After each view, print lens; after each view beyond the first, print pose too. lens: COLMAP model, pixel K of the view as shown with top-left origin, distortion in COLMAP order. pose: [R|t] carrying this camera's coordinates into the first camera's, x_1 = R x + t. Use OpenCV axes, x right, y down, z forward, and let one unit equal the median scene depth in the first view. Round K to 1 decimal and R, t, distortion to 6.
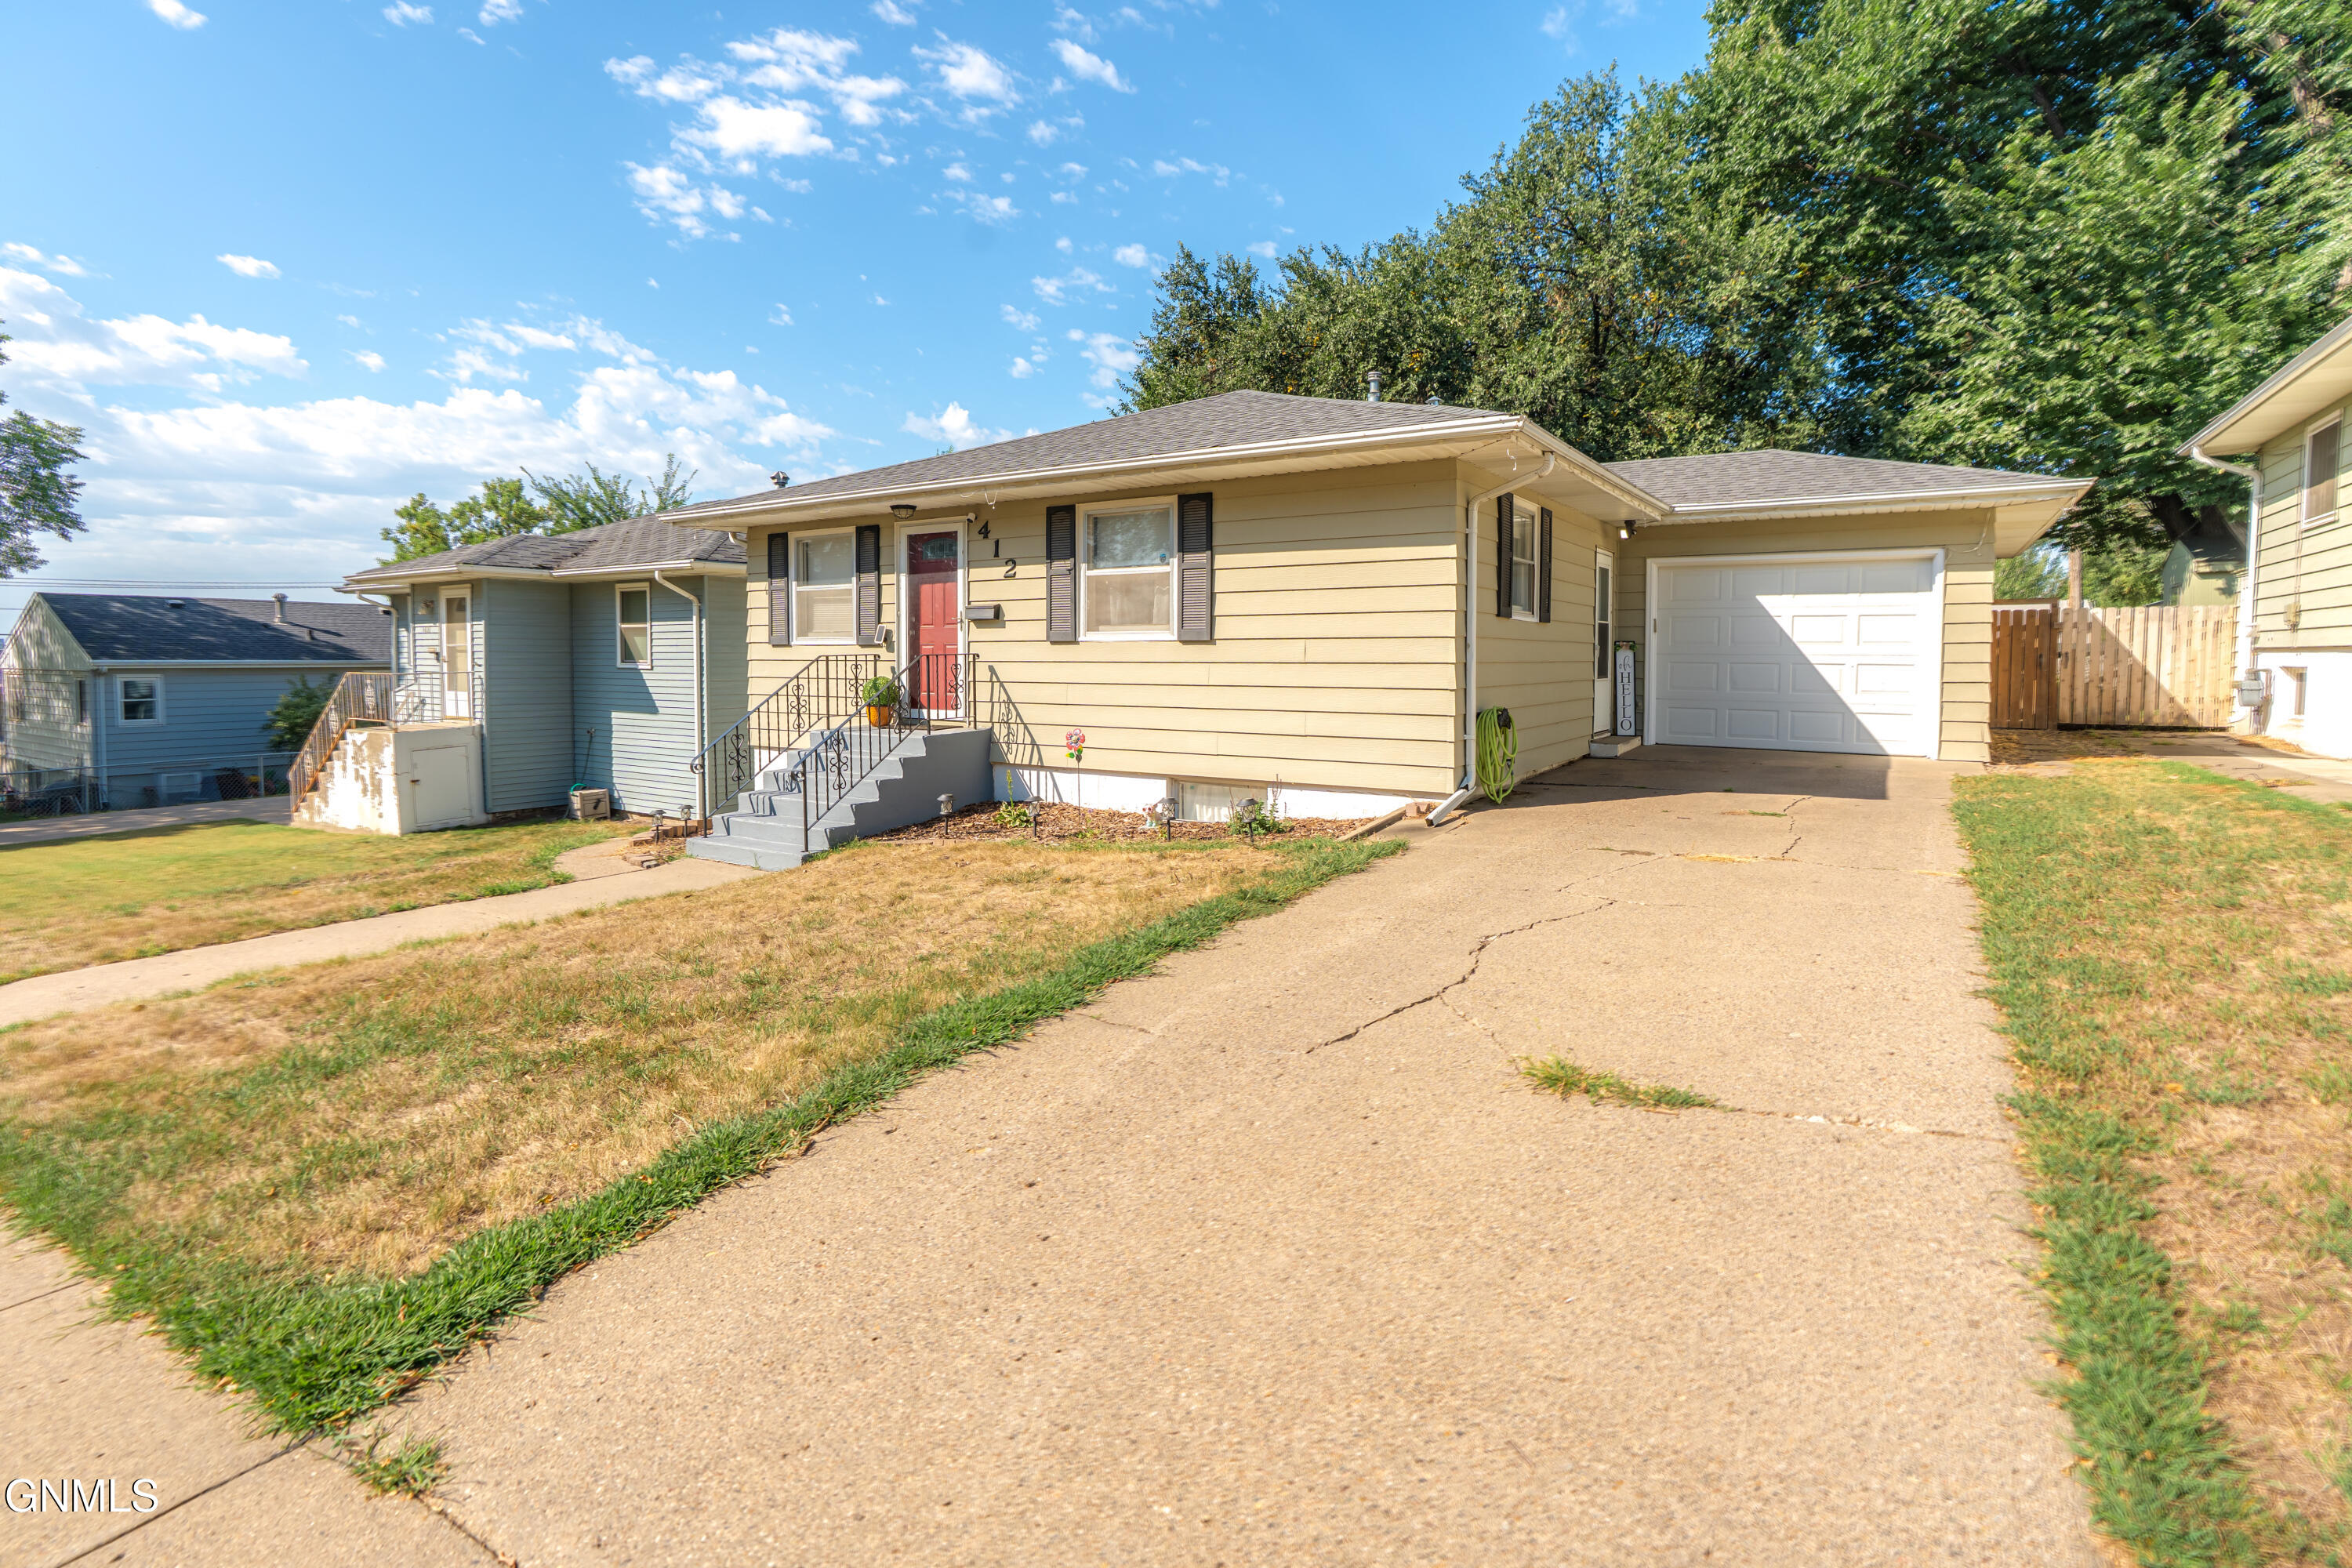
lens RADIAL K [[1129.5, 0, 1179.2], [0, 1129.5, 756.0], [0, 0, 1]] dist [0.001461, 0.000520]
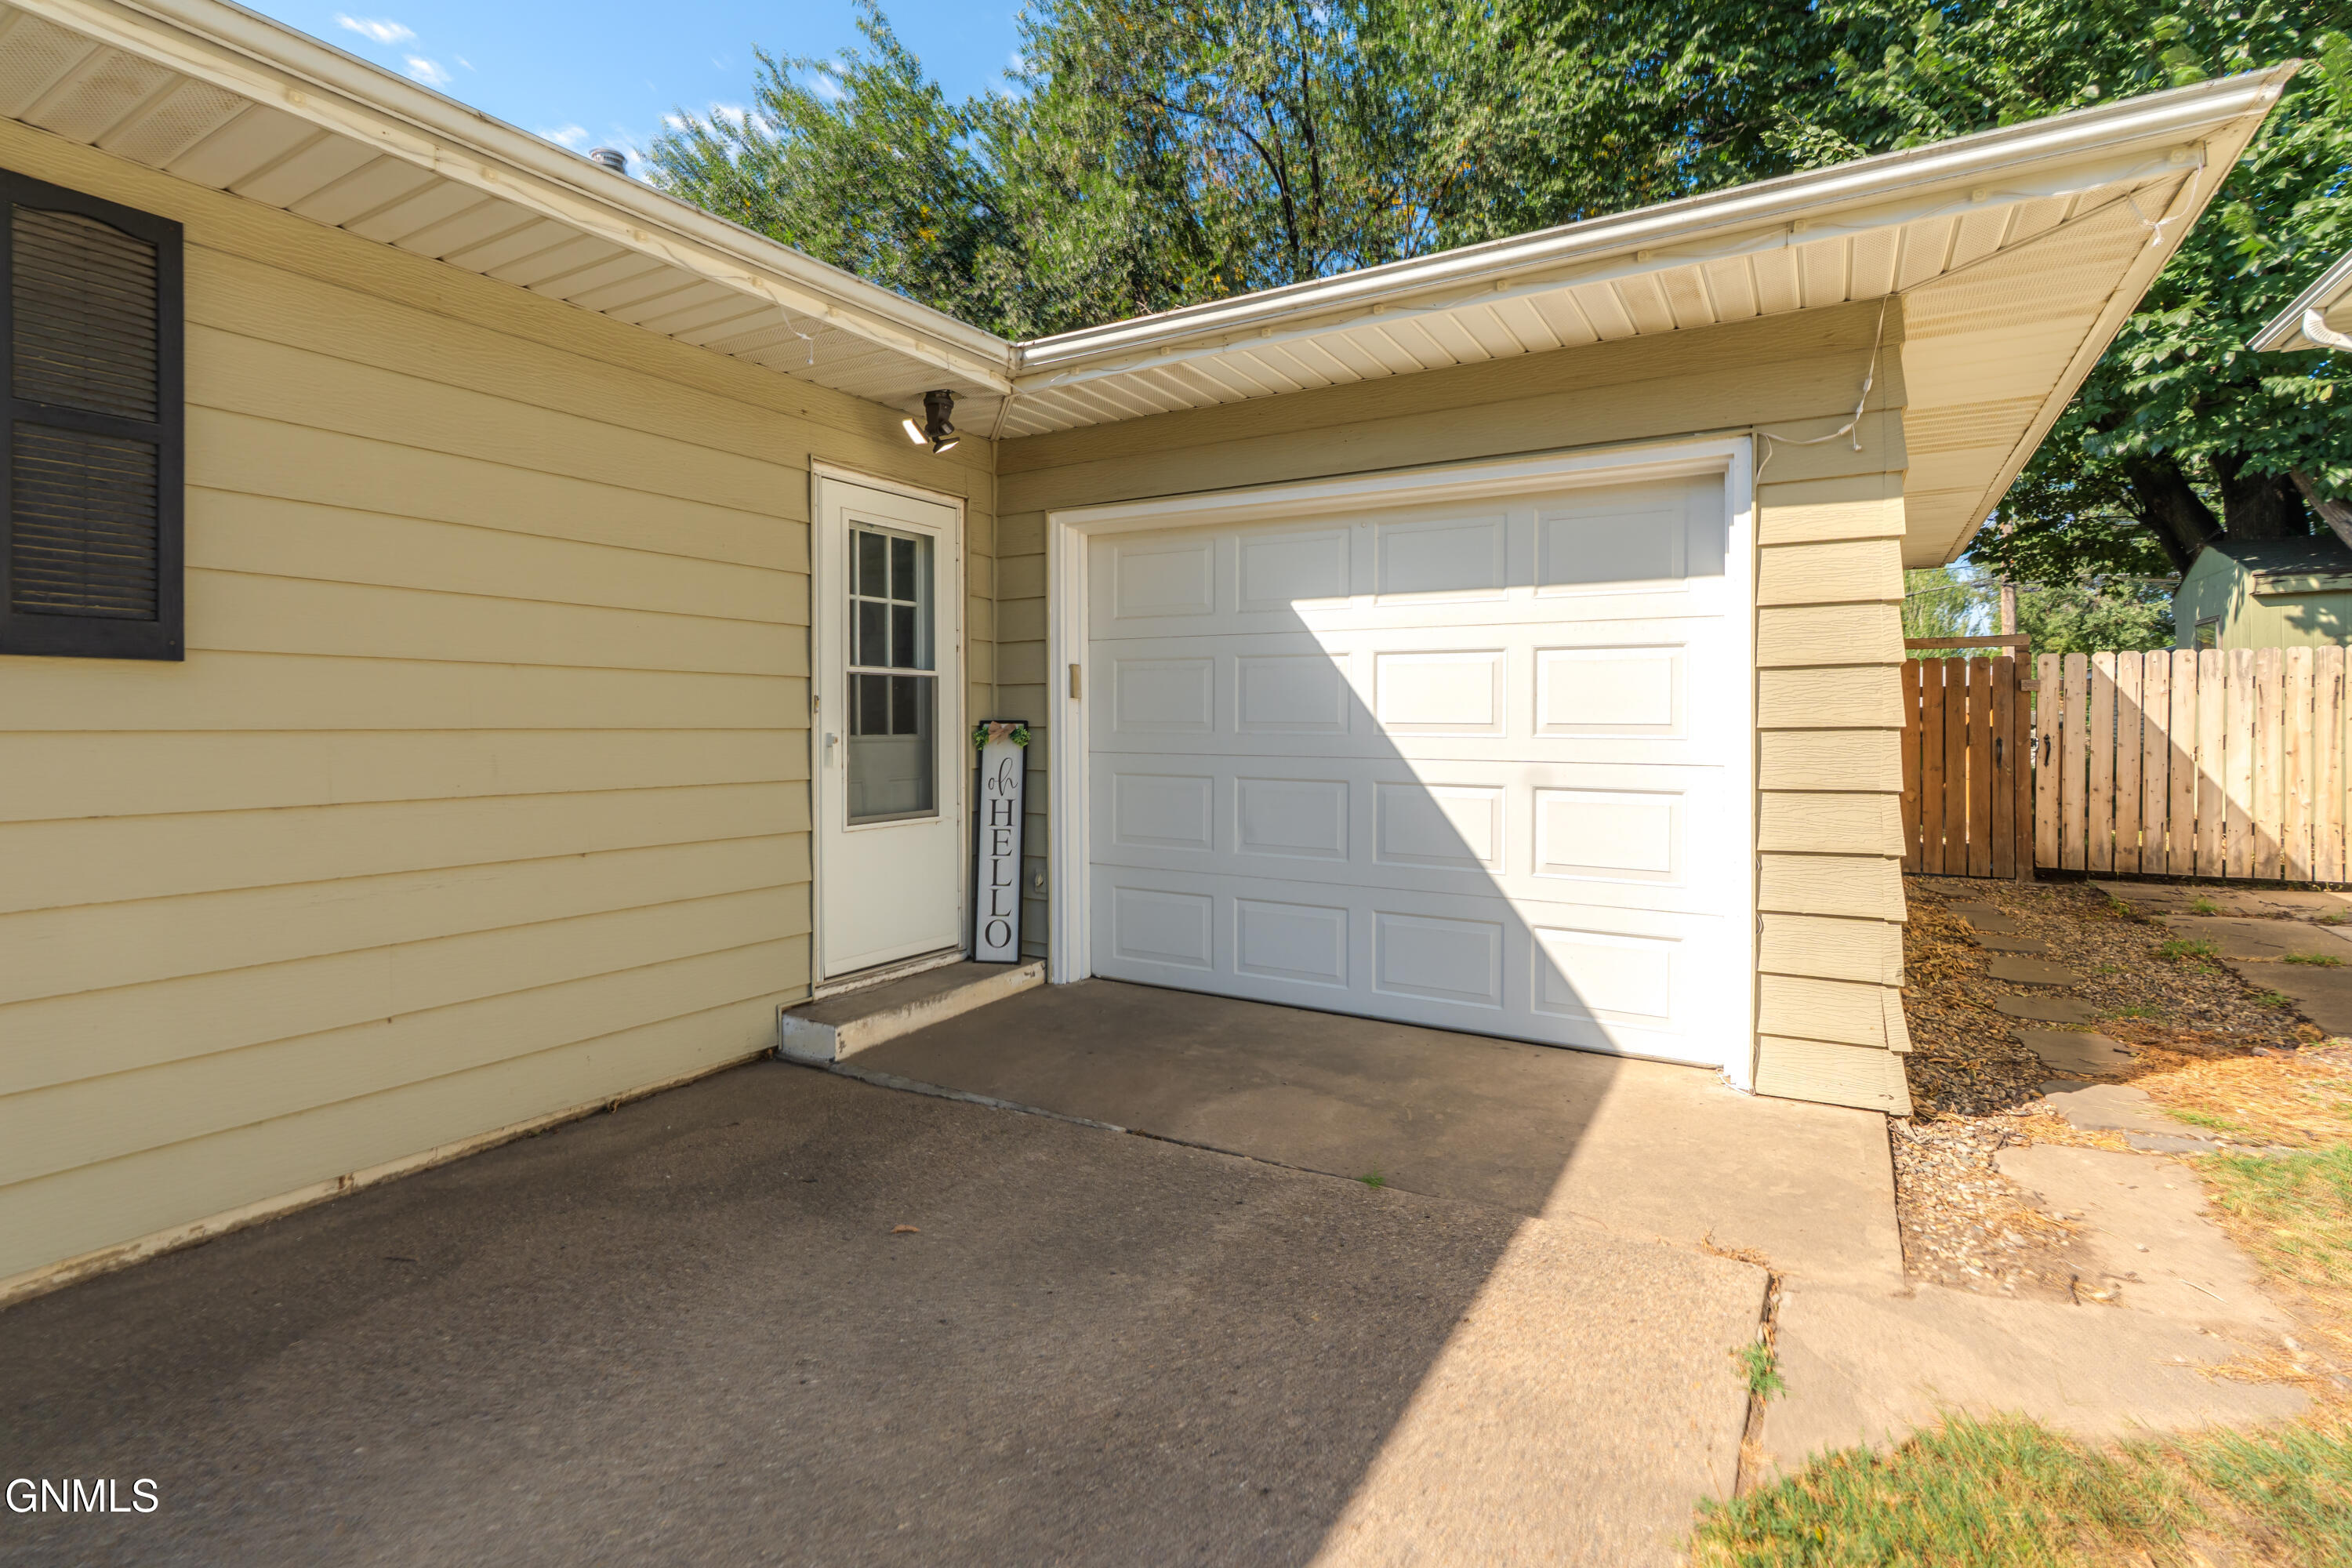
lens RADIAL K [[1069.3, 0, 1197.1], [0, 1069.3, 773.8], [0, 0, 1]] dist [-0.000126, 0.000558]
pose [[0.999509, -0.003042, 0.031189, 0.451854], [0.004359, 0.999097, -0.042256, -0.066719], [-0.031032, 0.042371, 0.998620, 0.625225]]
